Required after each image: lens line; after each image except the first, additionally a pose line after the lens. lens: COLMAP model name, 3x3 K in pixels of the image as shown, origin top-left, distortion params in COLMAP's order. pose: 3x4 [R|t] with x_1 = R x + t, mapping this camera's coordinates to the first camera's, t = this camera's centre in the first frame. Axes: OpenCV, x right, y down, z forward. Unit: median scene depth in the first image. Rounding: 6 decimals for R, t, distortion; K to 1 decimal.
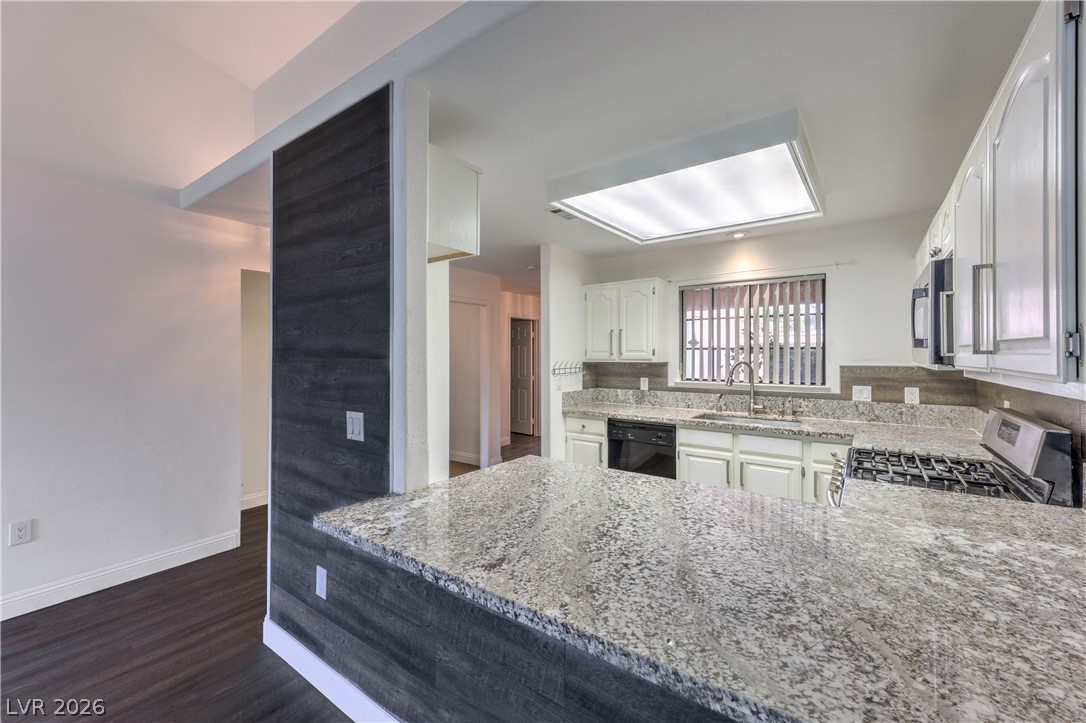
lens RADIAL K [[446.8, 0, 549.8], [0, 446.8, 352.4], [0, 0, 1]] dist [0.010714, 0.000161]
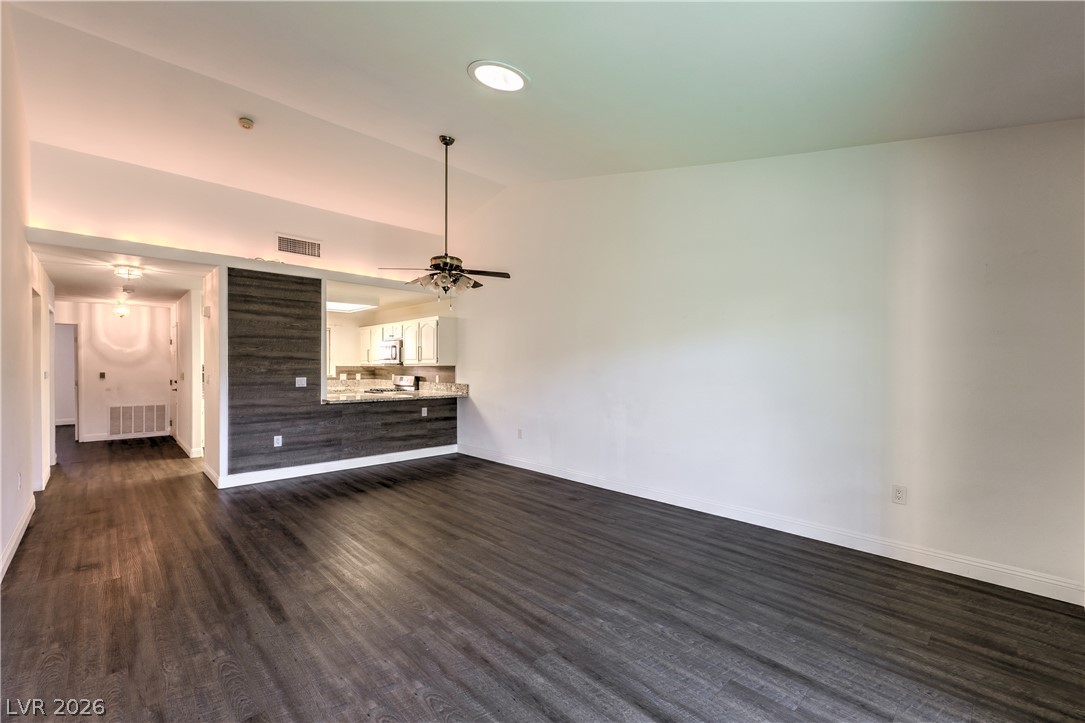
lens RADIAL K [[446.4, 0, 535.1], [0, 446.4, 369.3], [0, 0, 1]] dist [0.010714, 0.000161]
pose [[0.212754, -0.004377, 0.977096, -1.551501], [-0.008827, 0.999941, 0.006401, 0.021493], [-0.977066, -0.009986, 0.212703, -0.608471]]
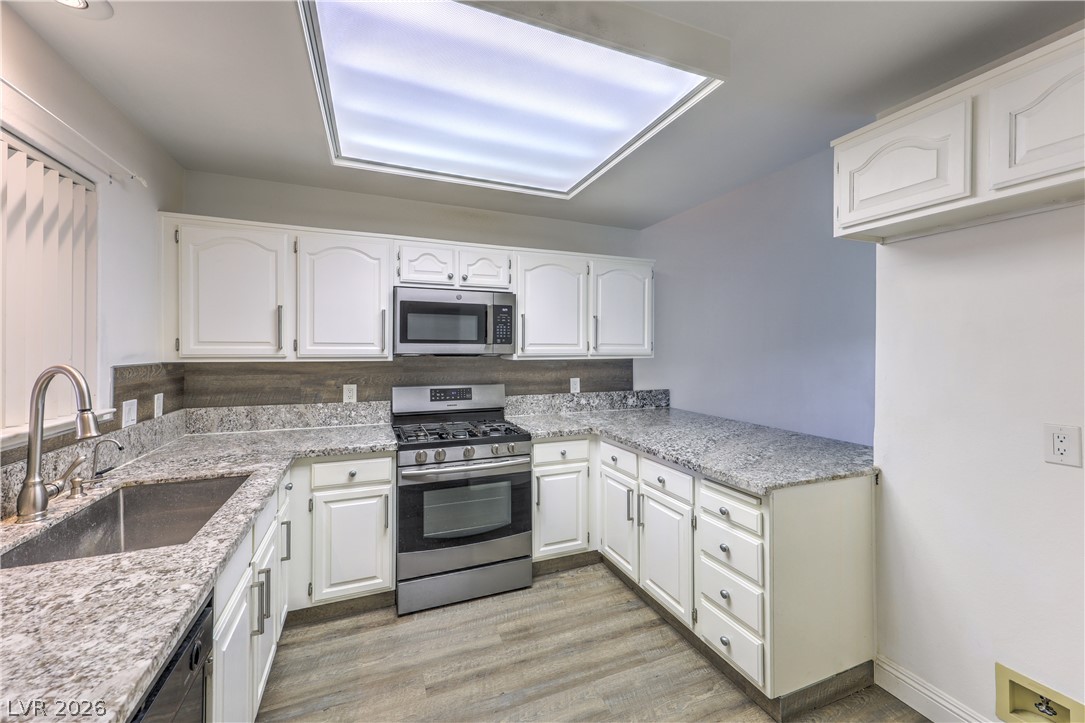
lens RADIAL K [[446.4, 0, 555.1], [0, 446.4, 349.8], [0, 0, 1]] dist [0.010714, 0.000161]
pose [[-0.842933, -0.003314, 0.538008, -0.105531], [-0.006814, 0.999967, -0.004517, 0.005960], [-0.537975, -0.007474, -0.842928, 1.189231]]
